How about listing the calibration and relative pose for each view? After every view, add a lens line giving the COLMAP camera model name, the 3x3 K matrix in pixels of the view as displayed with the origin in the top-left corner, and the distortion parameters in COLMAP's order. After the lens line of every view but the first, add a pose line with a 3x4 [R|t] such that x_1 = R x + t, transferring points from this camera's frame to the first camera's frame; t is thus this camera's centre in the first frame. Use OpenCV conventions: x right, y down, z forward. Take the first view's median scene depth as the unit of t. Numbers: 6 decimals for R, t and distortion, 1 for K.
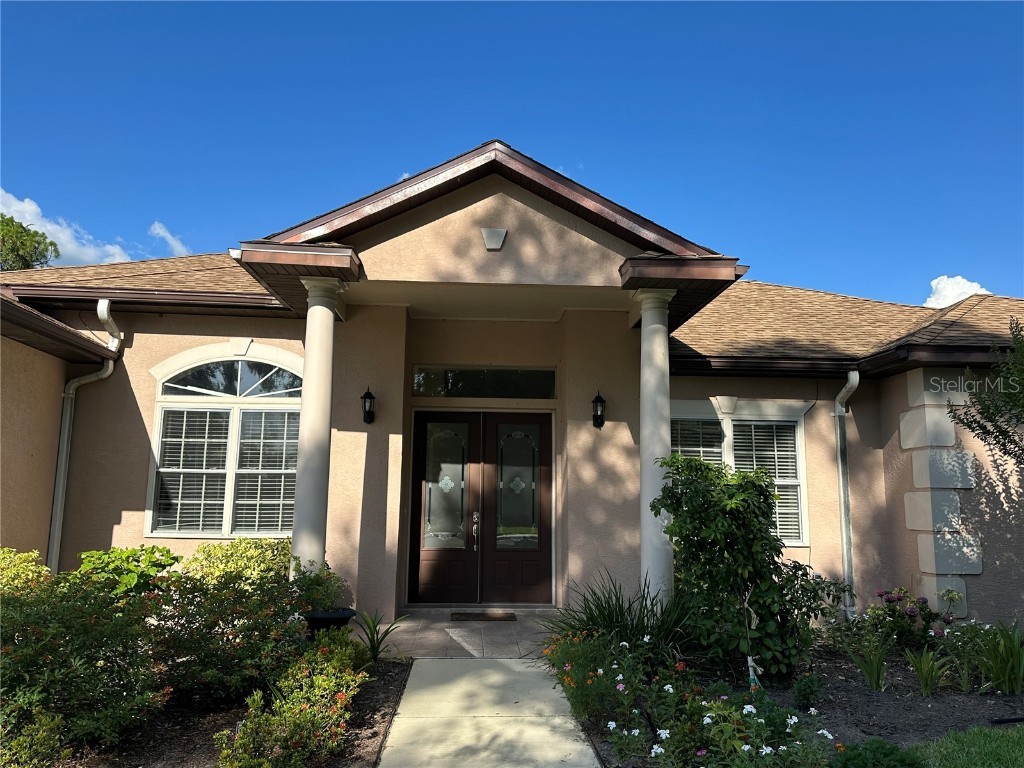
lens RADIAL K [[740.0, 0, 512.0], [0, 740.0, 384.0], [0, 0, 1]] dist [0.007578, -0.006343]
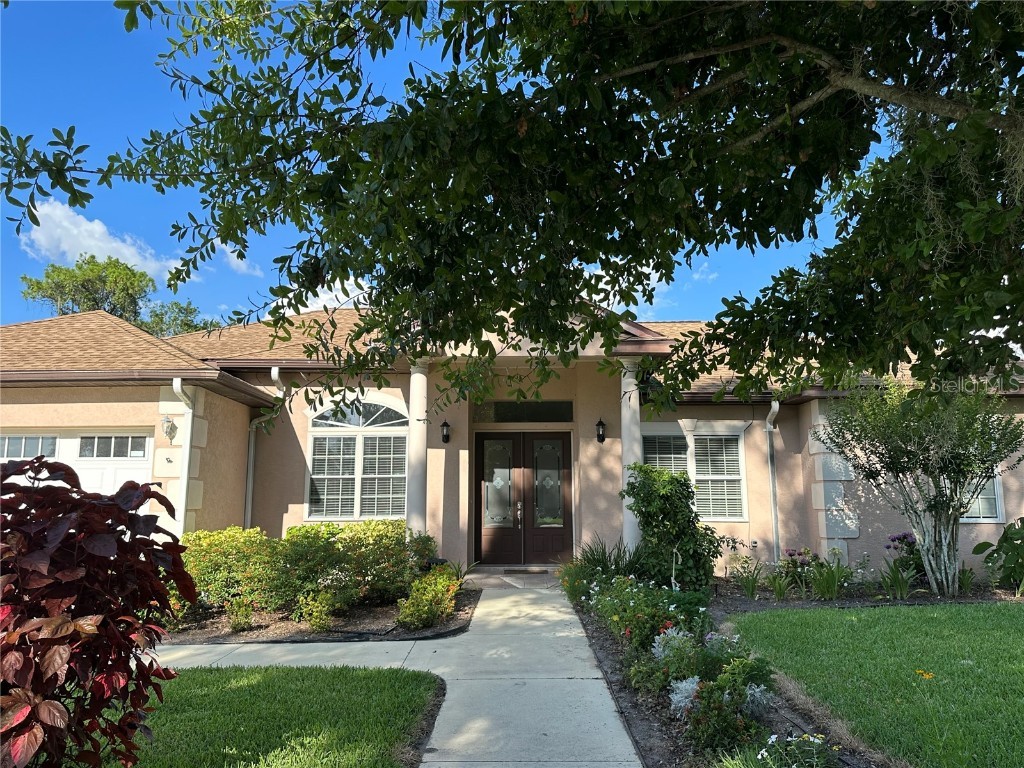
lens RADIAL K [[740.0, 0, 512.0], [0, 740.0, 384.0], [0, 0, 1]] dist [0.007578, -0.006343]
pose [[0.997700, -0.024078, -0.063370, 0.038209], [0.024341, 0.999698, 0.003385, -0.070096], [0.063269, -0.004920, 0.997984, -0.497842]]
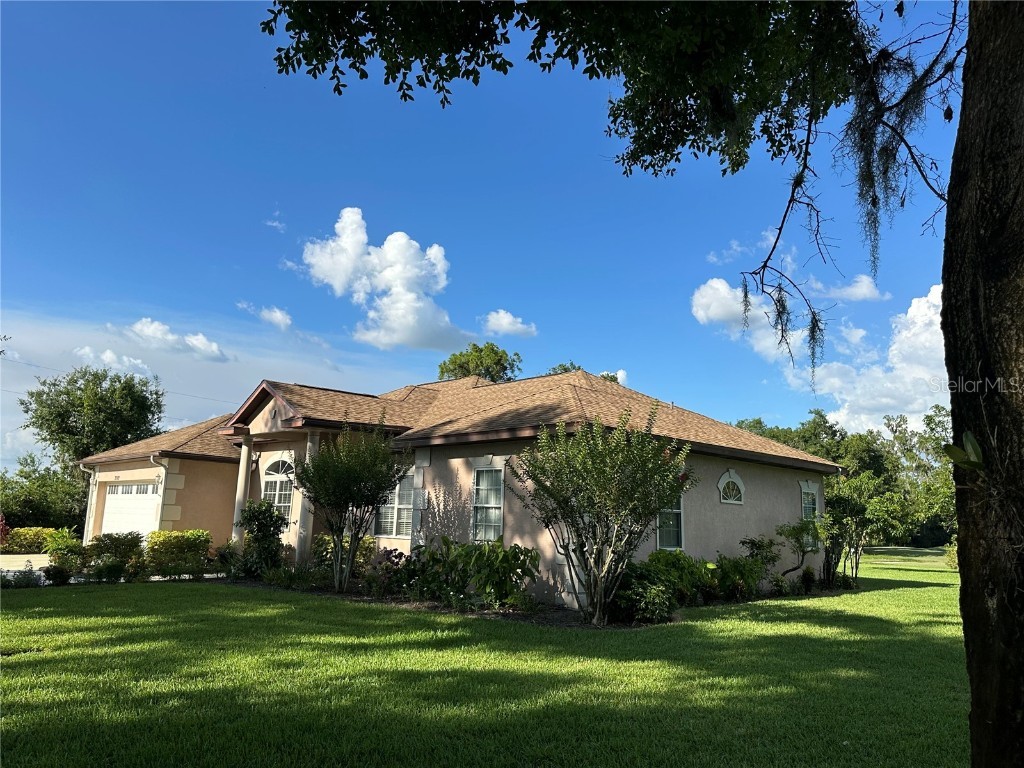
lens RADIAL K [[740.0, 0, 512.0], [0, 740.0, 384.0], [0, 0, 1]] dist [0.007578, -0.006343]
pose [[0.653334, -0.129051, -0.745990, 2.143101], [0.099593, 0.991452, -0.084291, 0.001549], [0.750491, -0.019226, 0.660601, -0.068987]]
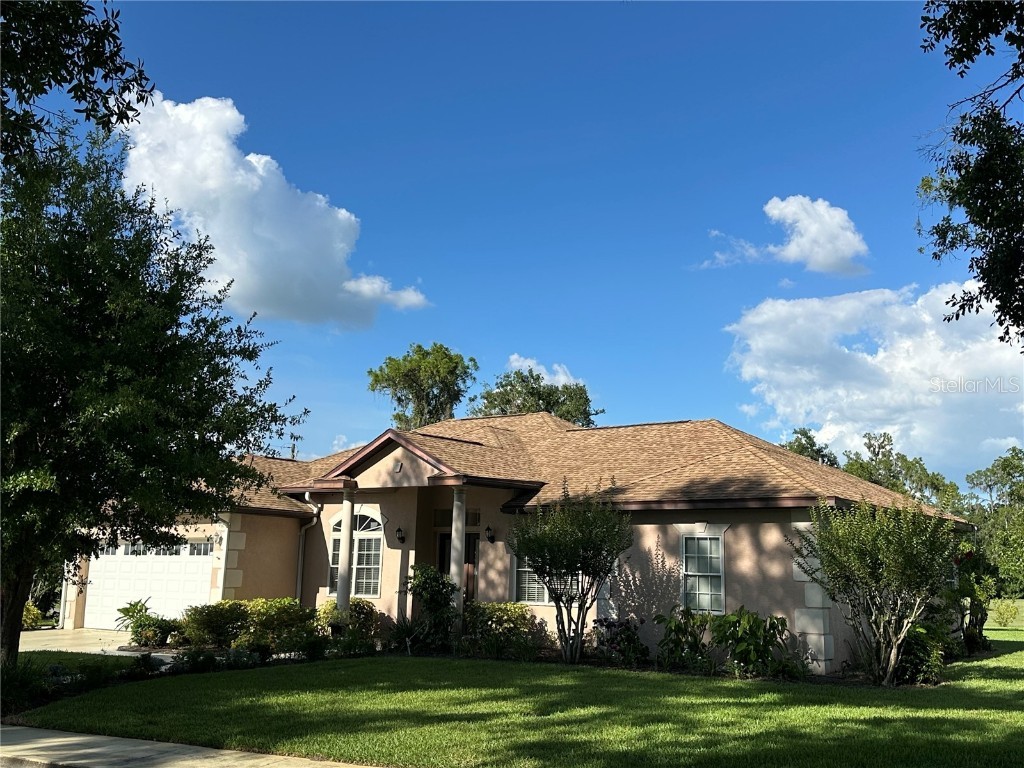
lens RADIAL K [[1046.4, 0, 512.0], [0, 1046.4, 384.0], [0, 0, 1]] dist [0.061586, 0.000099]
pose [[0.774293, -0.105552, -0.623962, 2.011755], [0.089570, 0.994345, -0.057056, -0.204223], [0.626456, -0.011710, 0.779369, -1.144084]]
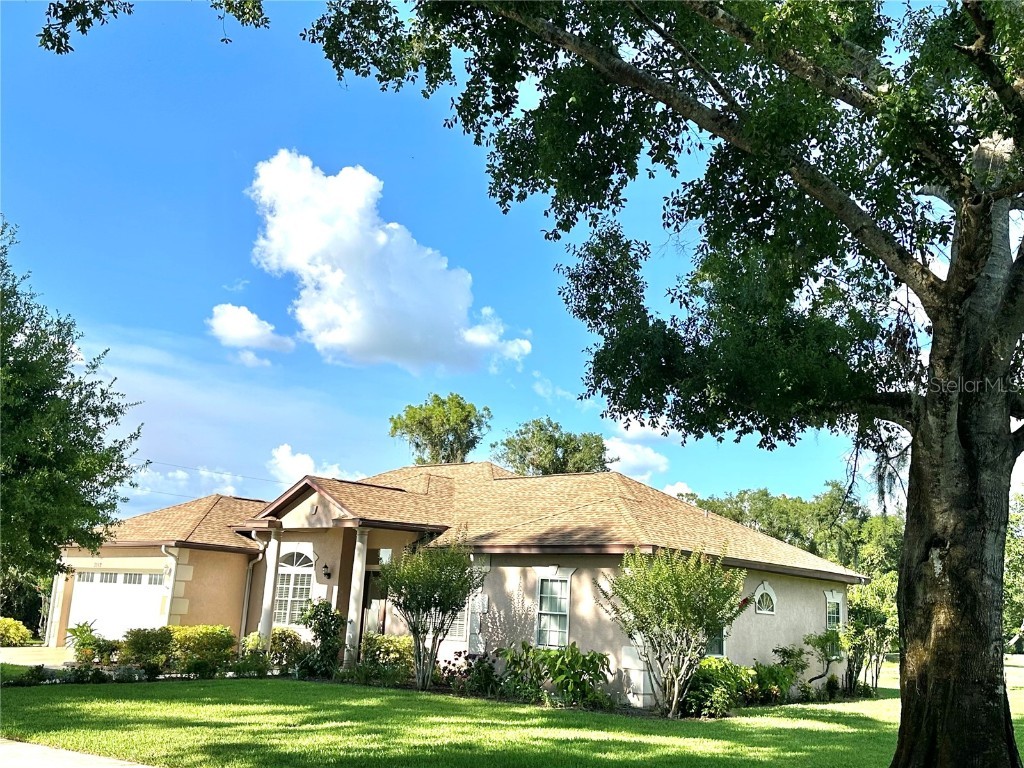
lens RADIAL K [[1012.4, 0, 512.0], [0, 1012.4, 384.0], [0, 0, 1]] dist [0.098513, -0.181811]
pose [[0.719183, -0.123364, -0.683782, 2.567920], [0.068320, 0.991899, -0.107095, -0.177325], [0.691454, 0.030305, 0.721785, -0.952399]]
